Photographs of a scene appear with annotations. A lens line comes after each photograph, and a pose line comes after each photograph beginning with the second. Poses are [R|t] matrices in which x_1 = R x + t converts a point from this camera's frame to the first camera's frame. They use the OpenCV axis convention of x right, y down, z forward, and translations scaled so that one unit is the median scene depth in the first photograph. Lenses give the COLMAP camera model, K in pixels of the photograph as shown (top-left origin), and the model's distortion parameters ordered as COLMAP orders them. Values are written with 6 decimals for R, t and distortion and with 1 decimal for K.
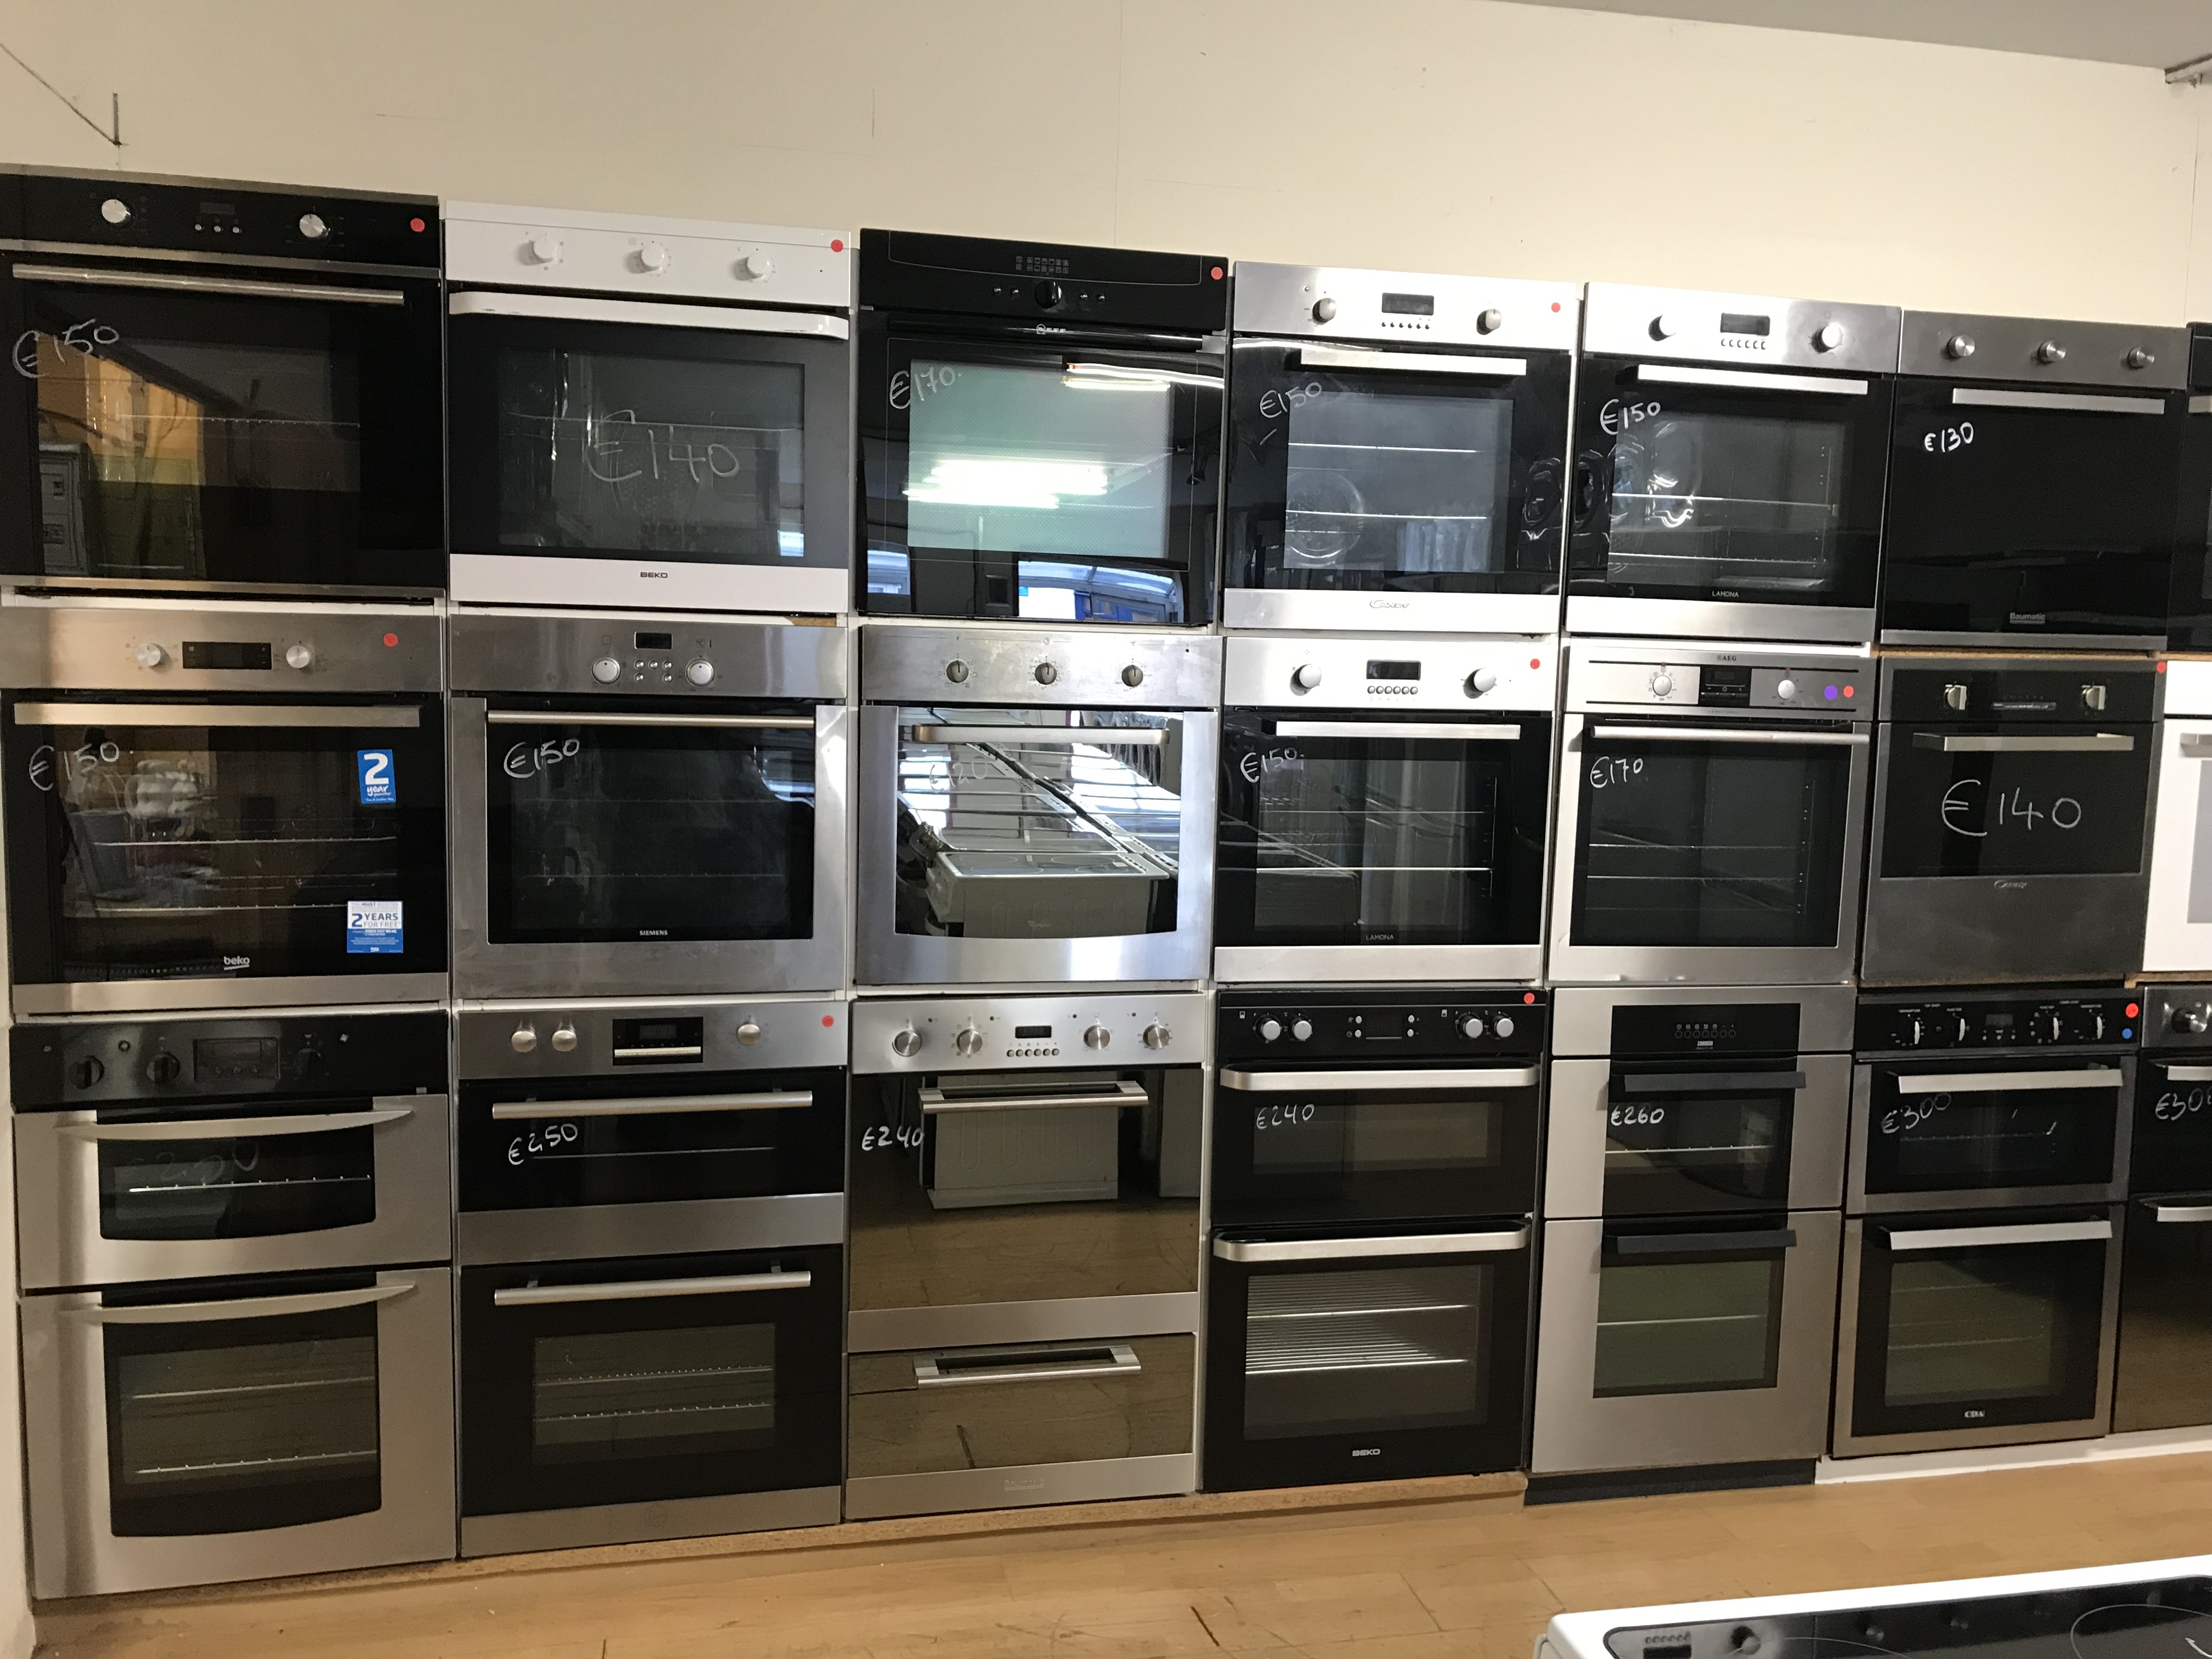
lens RADIAL K [[1834.9, 0, 1085.1], [0, 1834.9, 833.3], [0, 0, 1]] dist [0.028232, -0.017657]
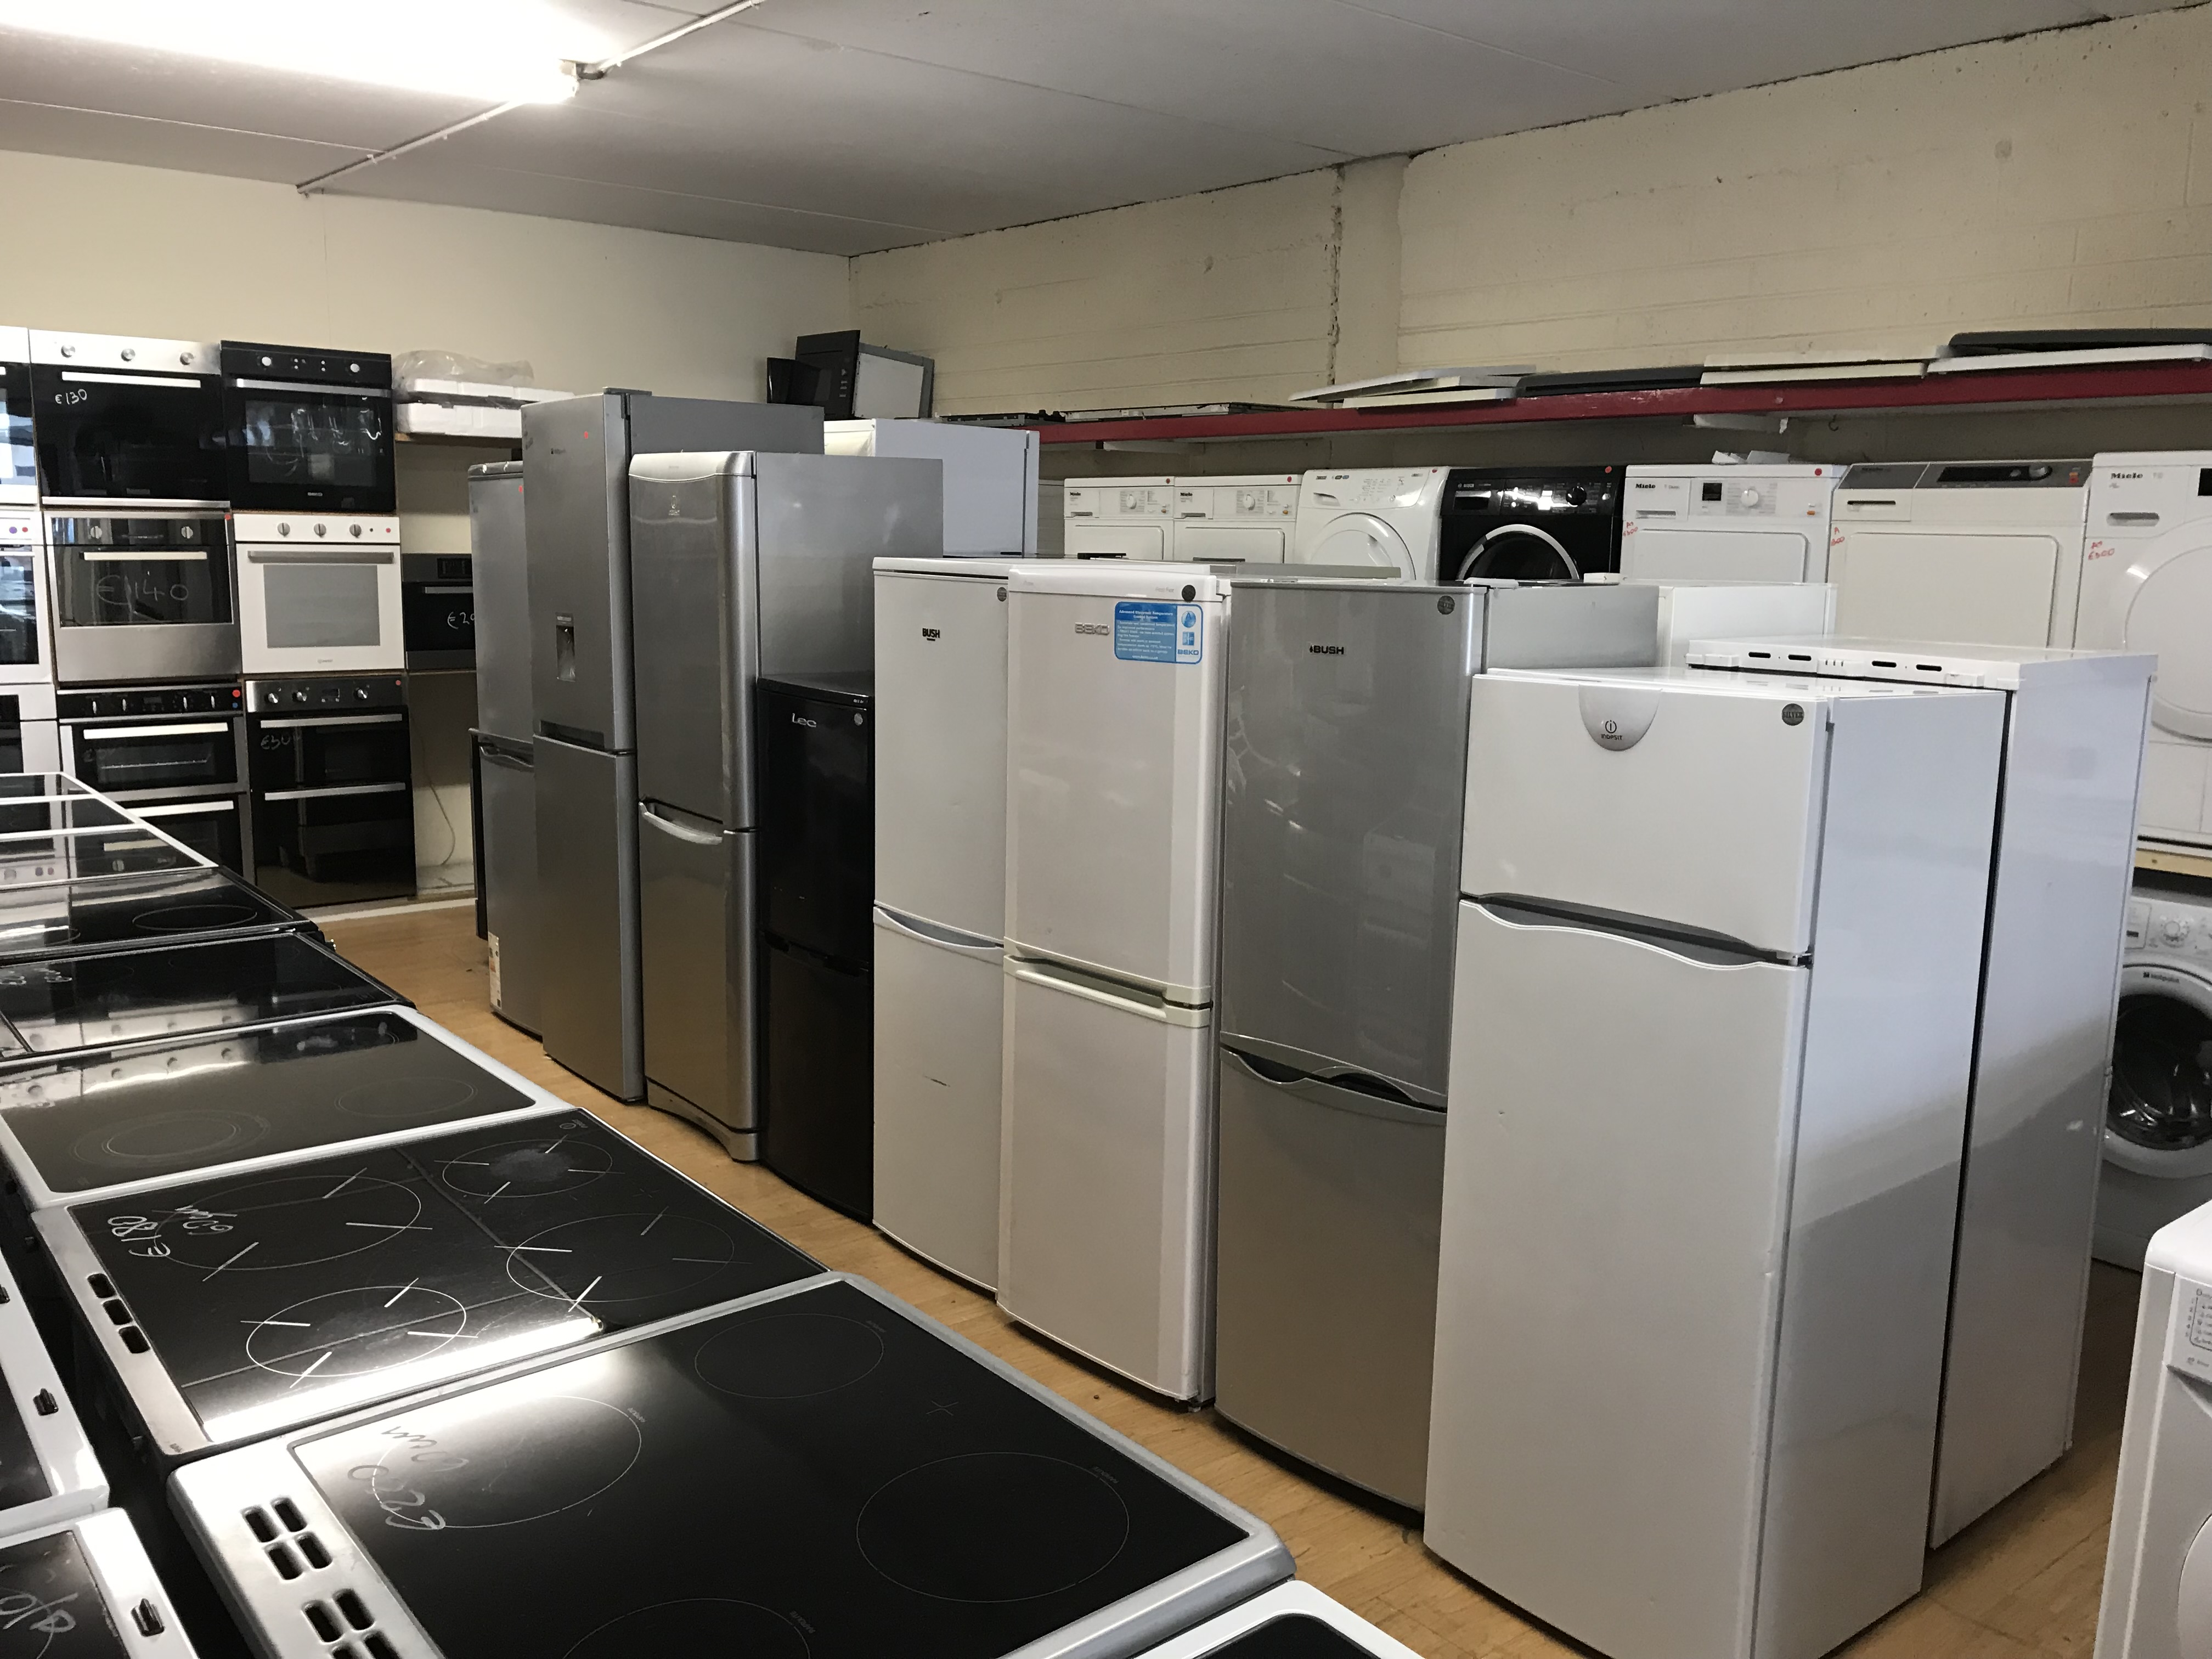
lens RADIAL K [[1834.9, 0, 1110.8], [0, 1834.9, 827.7], [0, 0, 1]] dist [0.028232, -0.017657]
pose [[0.899800, -0.080720, 0.428771, 0.559739], [0.050295, 0.995375, 0.081843, 0.126479], [-0.433394, -0.052077, 0.899698, -1.194768]]
